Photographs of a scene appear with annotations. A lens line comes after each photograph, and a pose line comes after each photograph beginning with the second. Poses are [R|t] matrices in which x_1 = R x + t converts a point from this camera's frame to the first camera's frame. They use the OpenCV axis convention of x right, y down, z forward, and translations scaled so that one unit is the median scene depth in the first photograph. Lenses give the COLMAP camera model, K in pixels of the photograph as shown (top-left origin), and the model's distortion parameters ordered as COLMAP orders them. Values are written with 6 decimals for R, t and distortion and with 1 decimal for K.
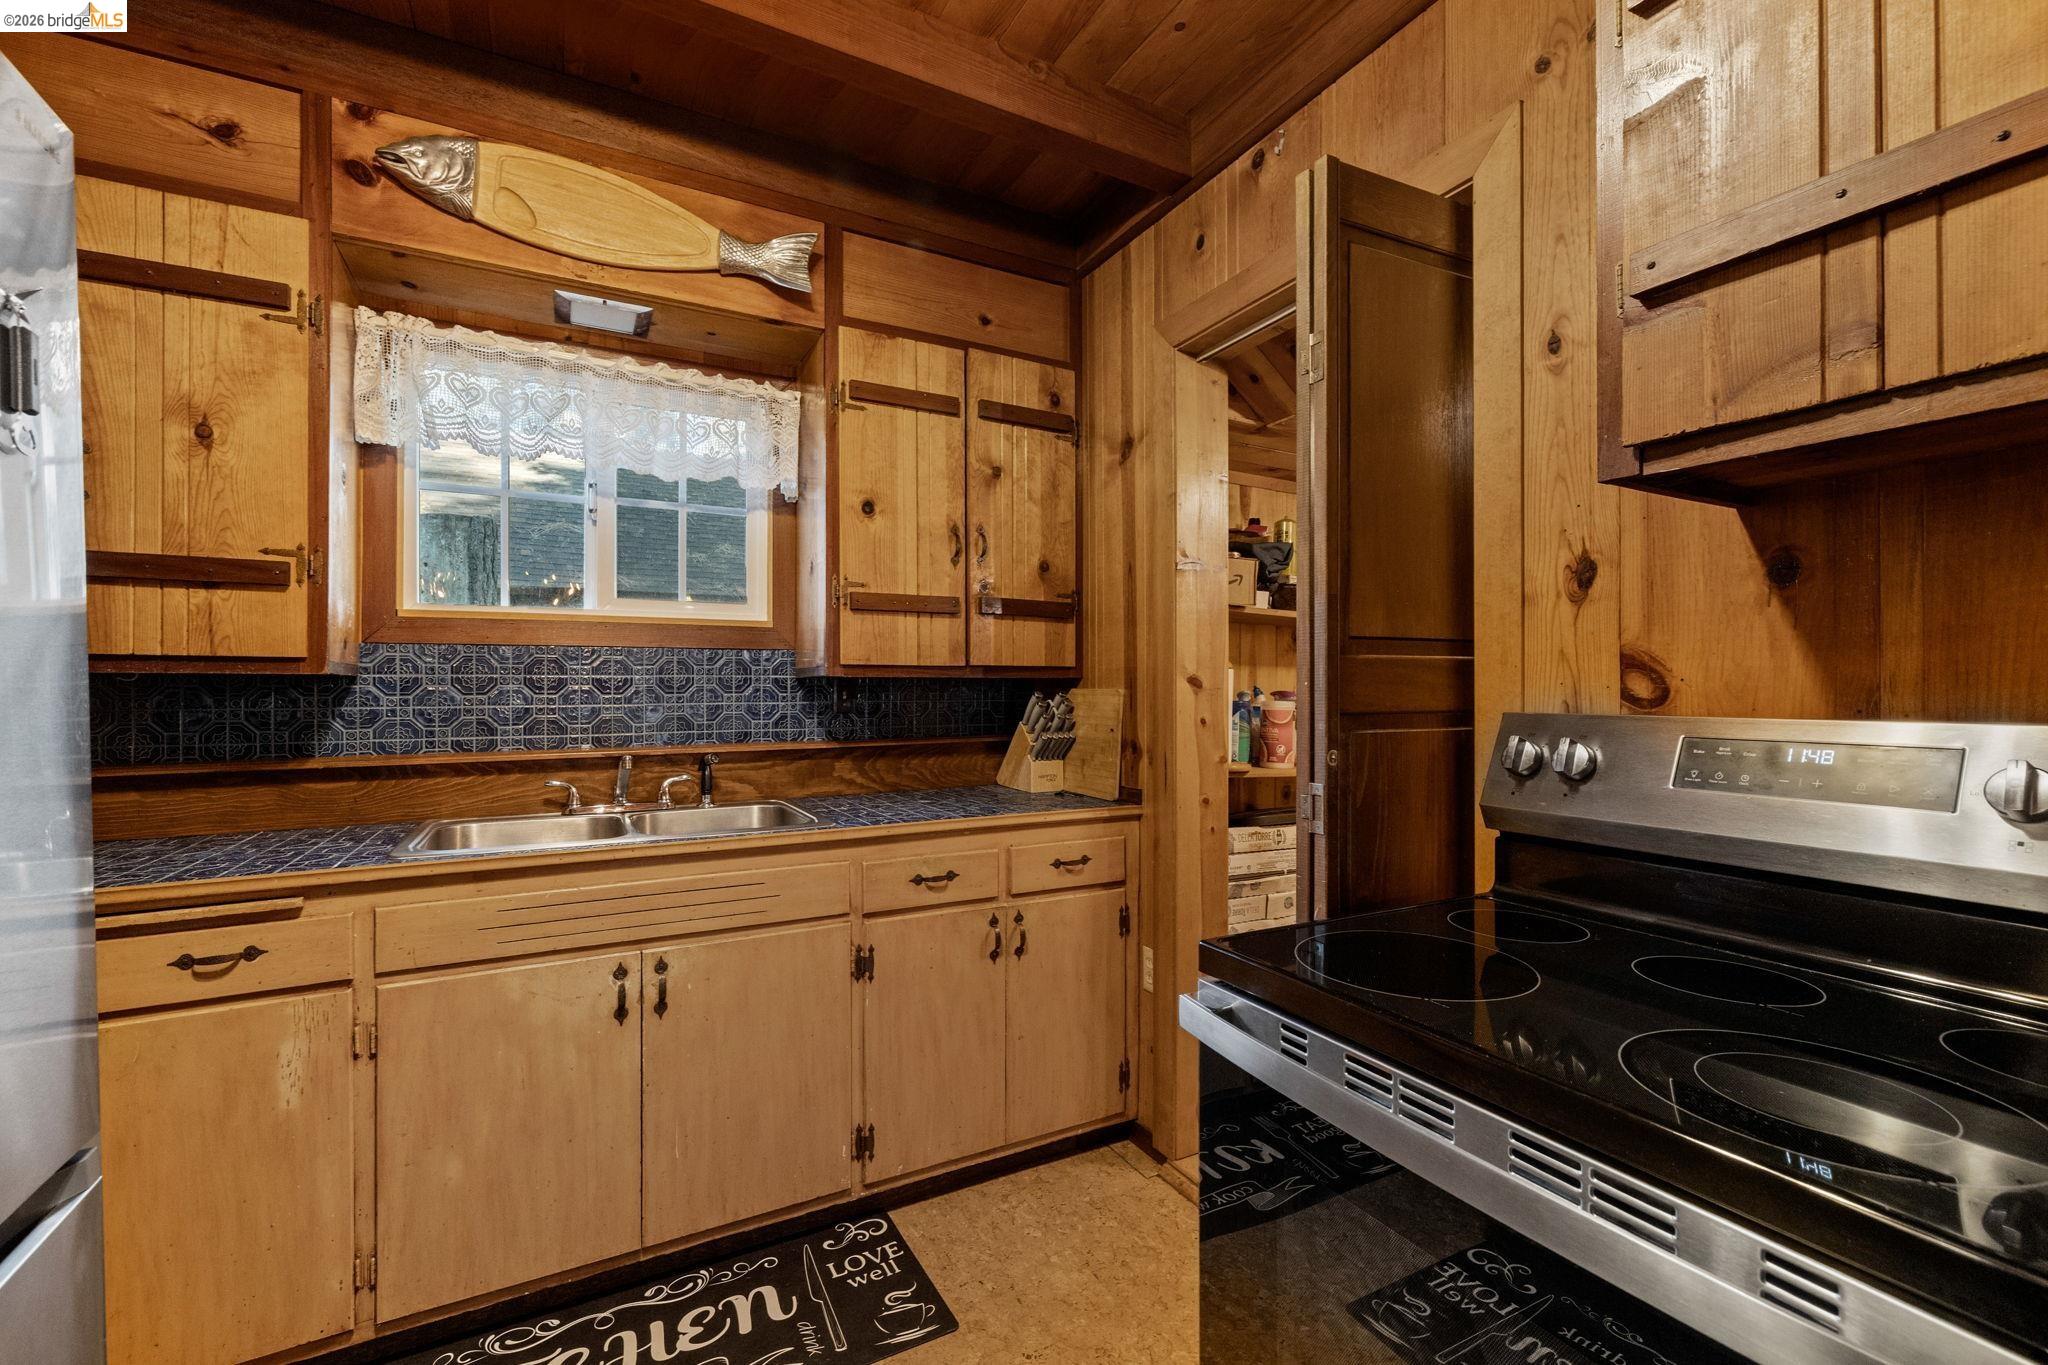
lens RADIAL K [[876.3, 0, 1030.4], [0, 876.3, 685.6], [0, 0, 1]] dist [0.001991, 0.000090]
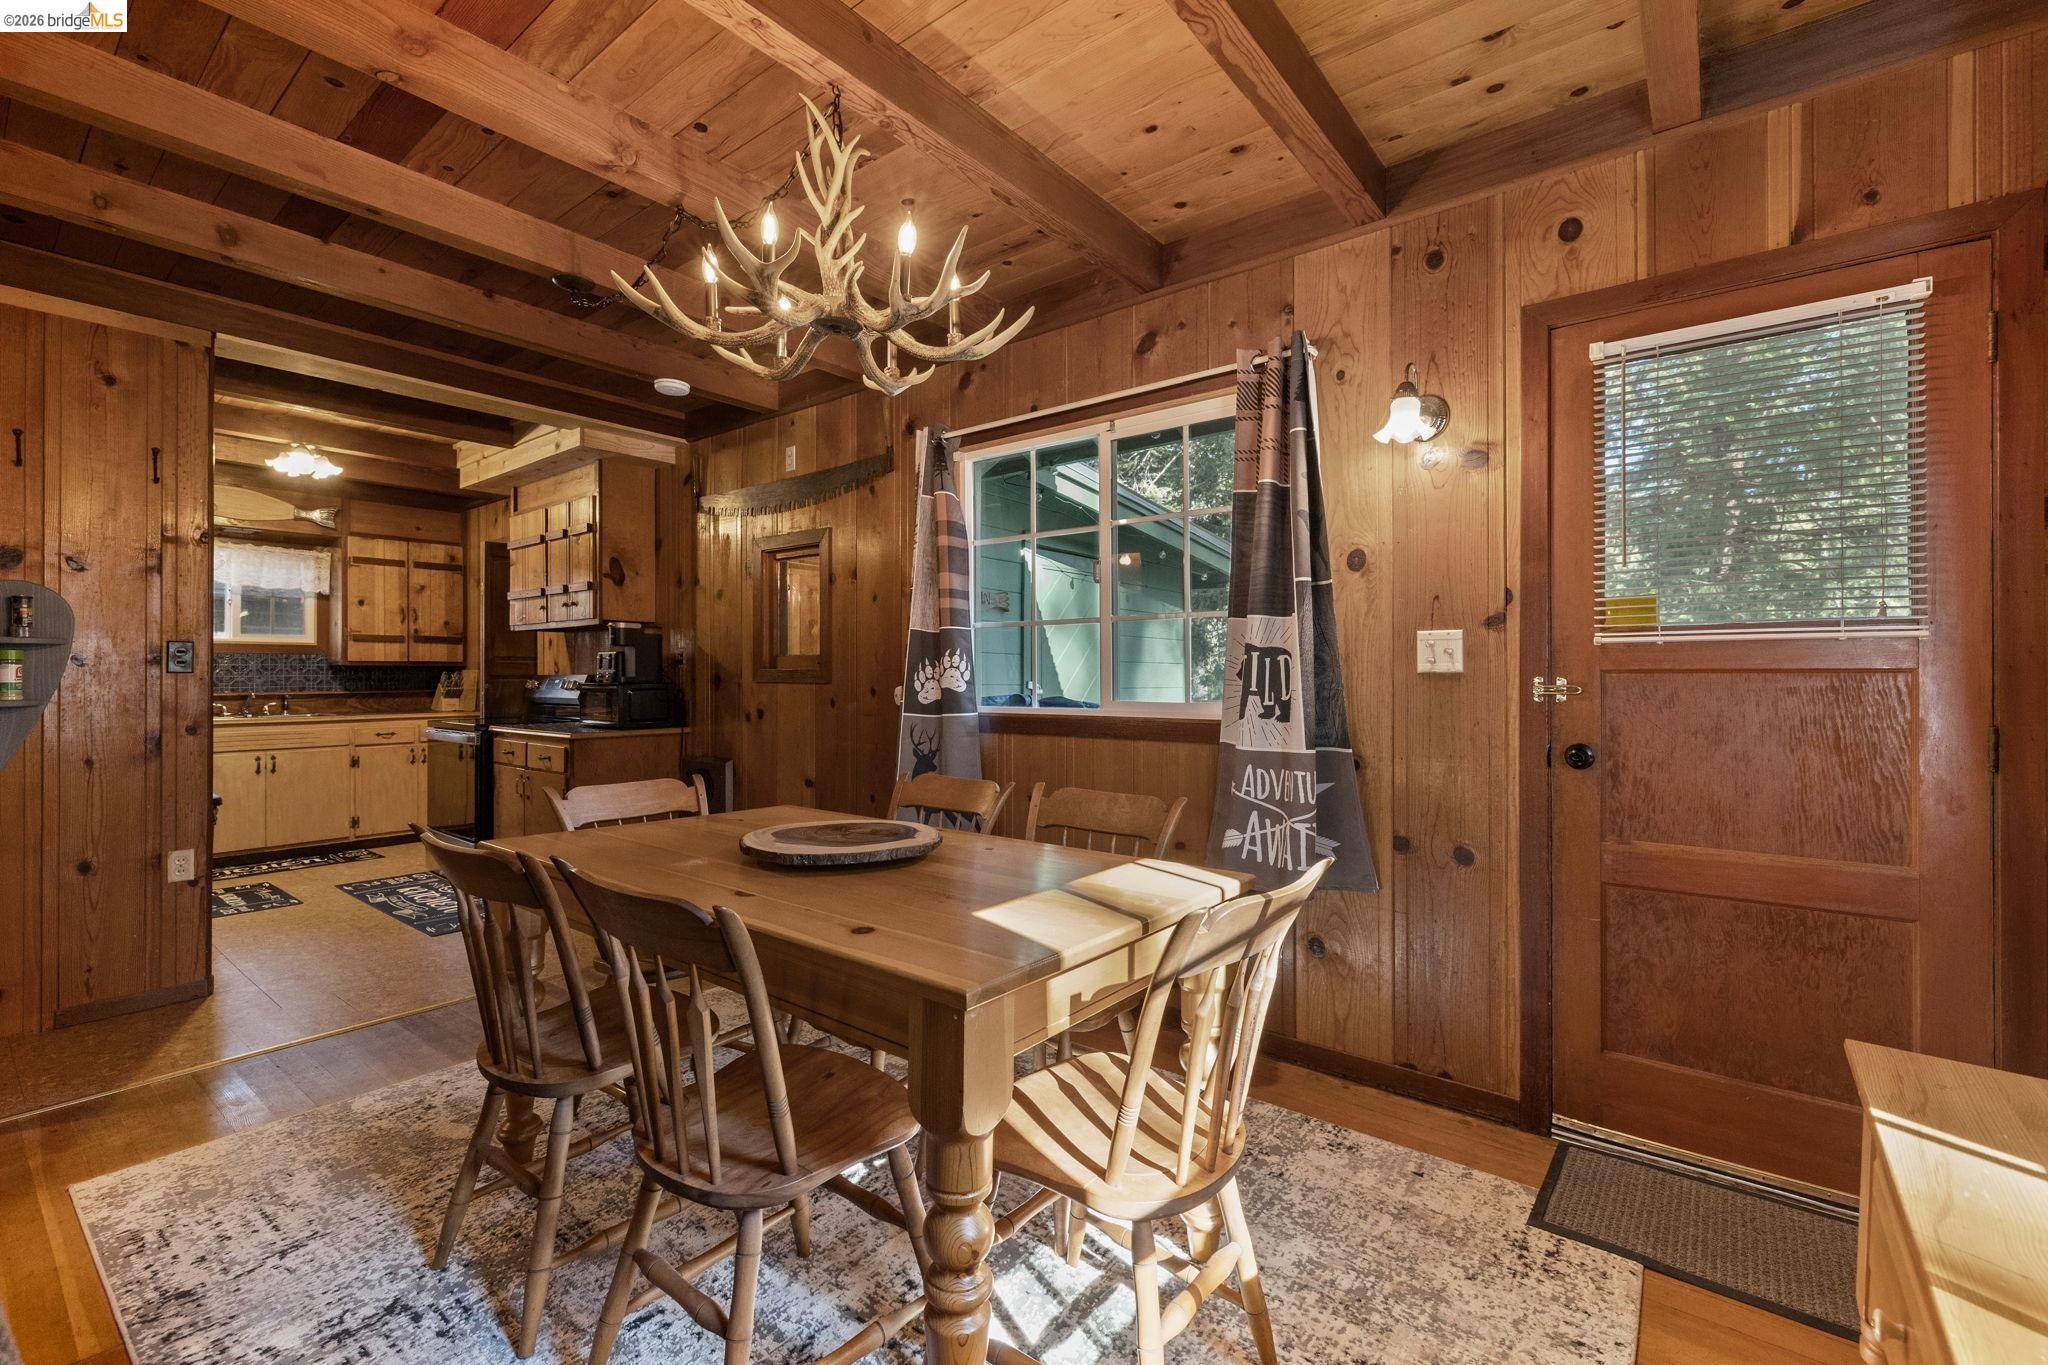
lens RADIAL K [[875.1, 0, 1024.9], [0, 875.1, 668.4], [0, 0, 1]] dist [0.002266, -0.000247]
pose [[0.919960, 0.003276, 0.391999, 0.681292], [-0.001994, 0.999991, -0.003679, 0.005784], [-0.392007, 0.002603, 0.919958, -2.437305]]
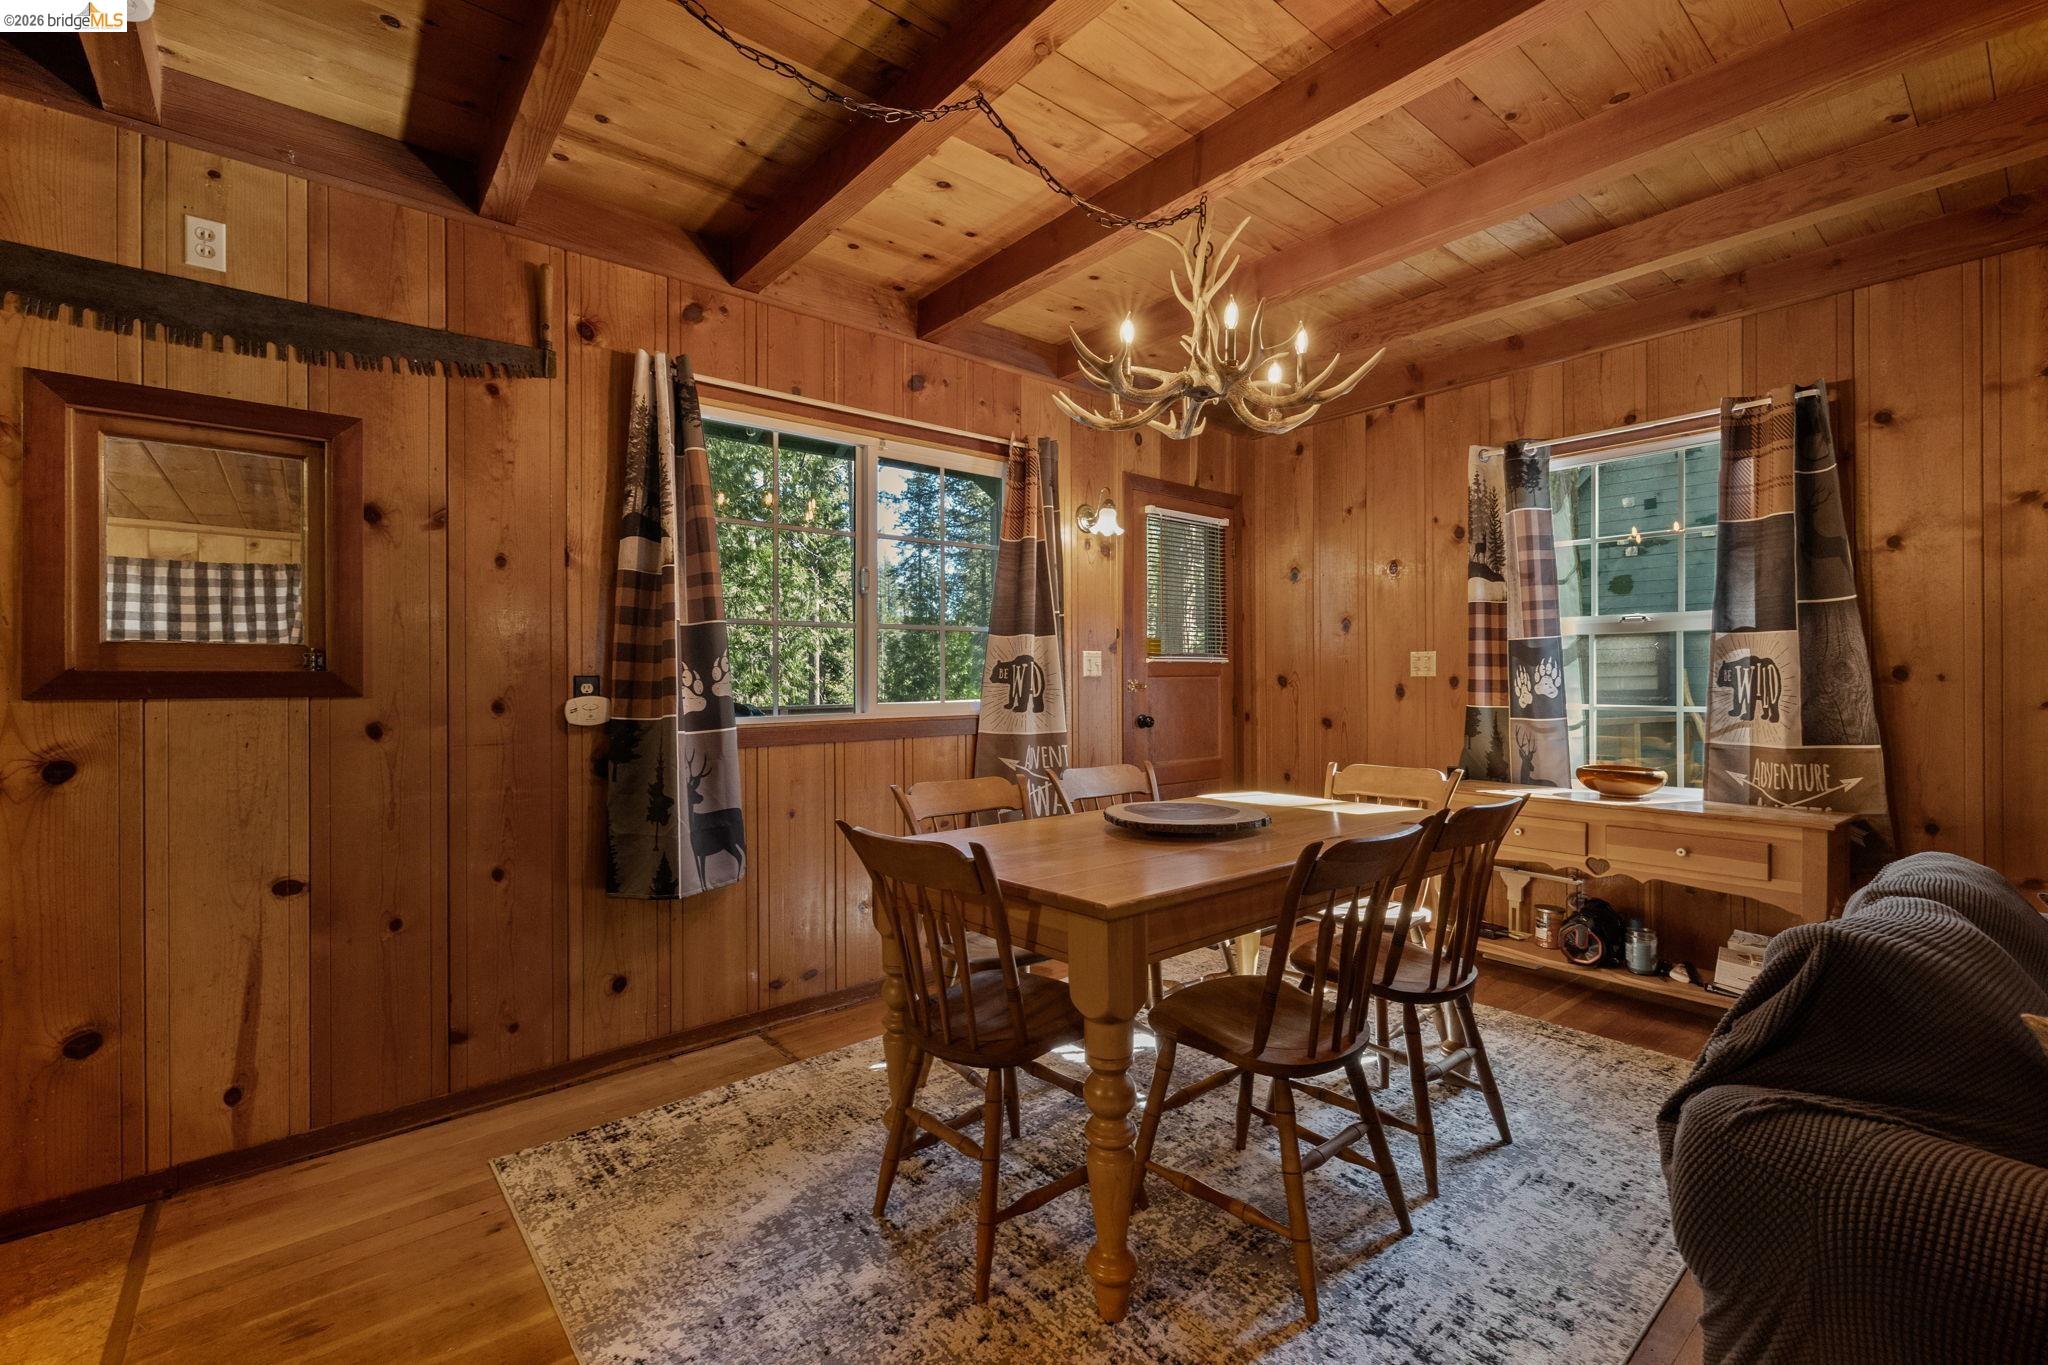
lens RADIAL K [[874.8, 0, 1033.1], [0, 874.8, 681.1], [0, 0, 1]] dist [0.000907, 0.000058]
pose [[-0.195984, -0.001872, 0.980605, -0.162269], [-0.000358, 0.999998, 0.001838, 0.010713], [-0.980607, 0.000009, -0.195985, -1.132062]]
